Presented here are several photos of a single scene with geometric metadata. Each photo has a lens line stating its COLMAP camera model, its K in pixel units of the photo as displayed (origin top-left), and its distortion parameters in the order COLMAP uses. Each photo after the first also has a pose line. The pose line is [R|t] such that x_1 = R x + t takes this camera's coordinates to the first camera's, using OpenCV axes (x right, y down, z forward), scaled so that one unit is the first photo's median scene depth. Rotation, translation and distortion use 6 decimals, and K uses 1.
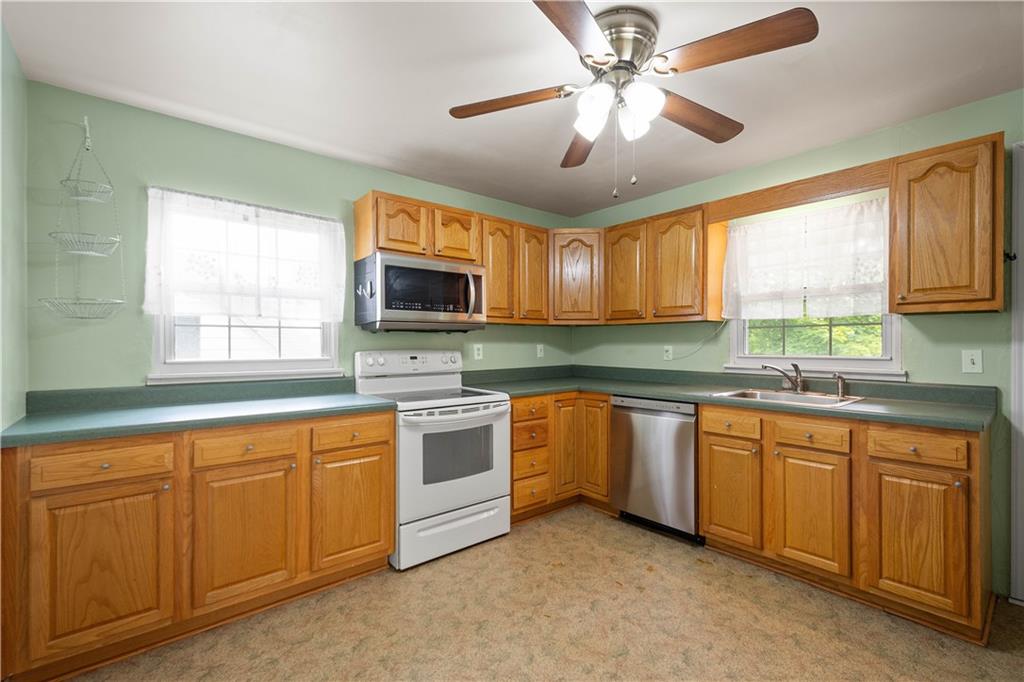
lens RADIAL K [[451.0, 0, 516.3], [0, 451.0, 343.2], [0, 0, 1]] dist [0.001663, -0.000056]
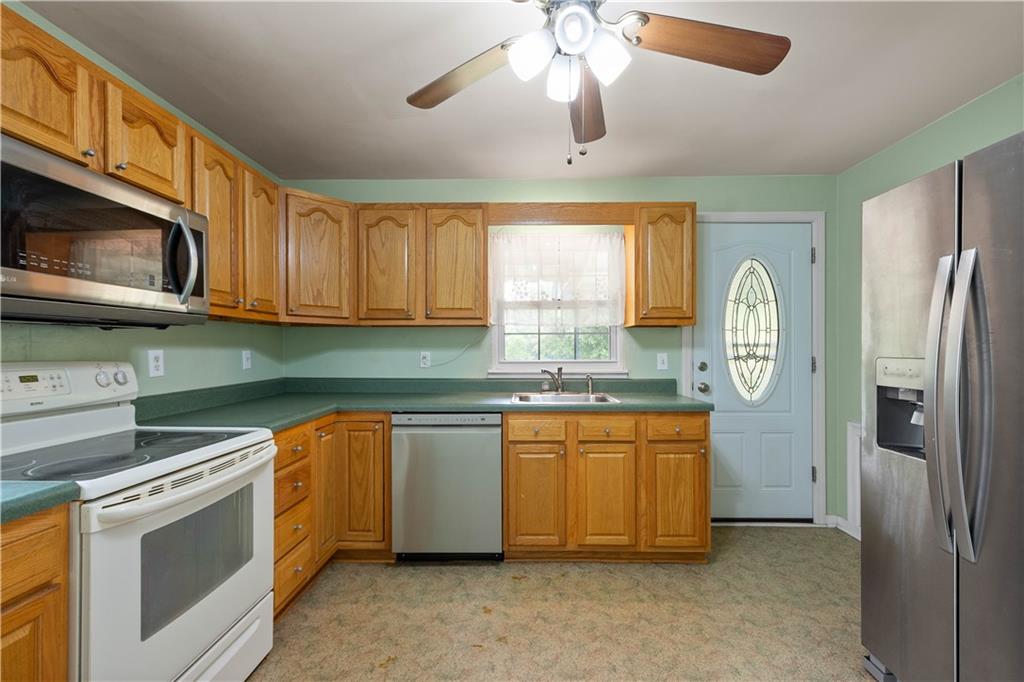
lens RADIAL K [[449.3, 0, 518.9], [0, 449.3, 348.6], [0, 0, 1]] dist [0.001664, -0.000307]
pose [[0.657417, 0.001537, 0.753526, -0.268272], [-0.000197, 0.999998, -0.001867, 0.001815], [-0.753527, 0.001079, 0.657416, 0.336364]]
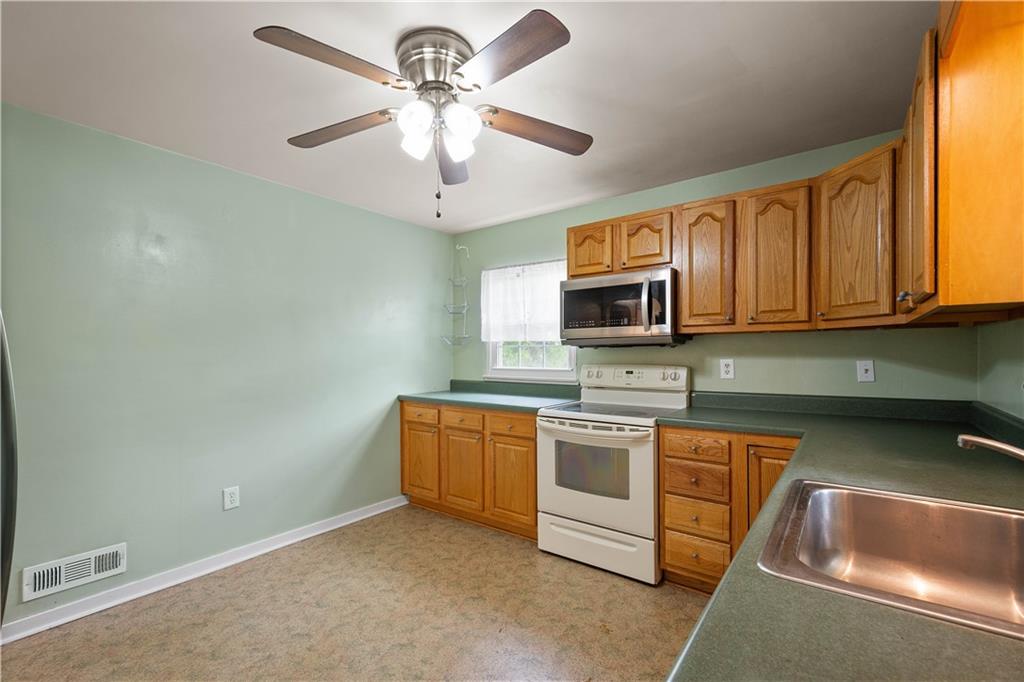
lens RADIAL K [[443.3, 0, 518.1], [0, 443.3, 354.9], [0, 0, 1]] dist [0.002184, -0.000229]
pose [[0.223107, 0.000962, -0.974793, 0.748393], [0.004122, 0.999990, 0.001930, -0.010764], [0.974785, -0.004449, 0.223101, 0.586331]]
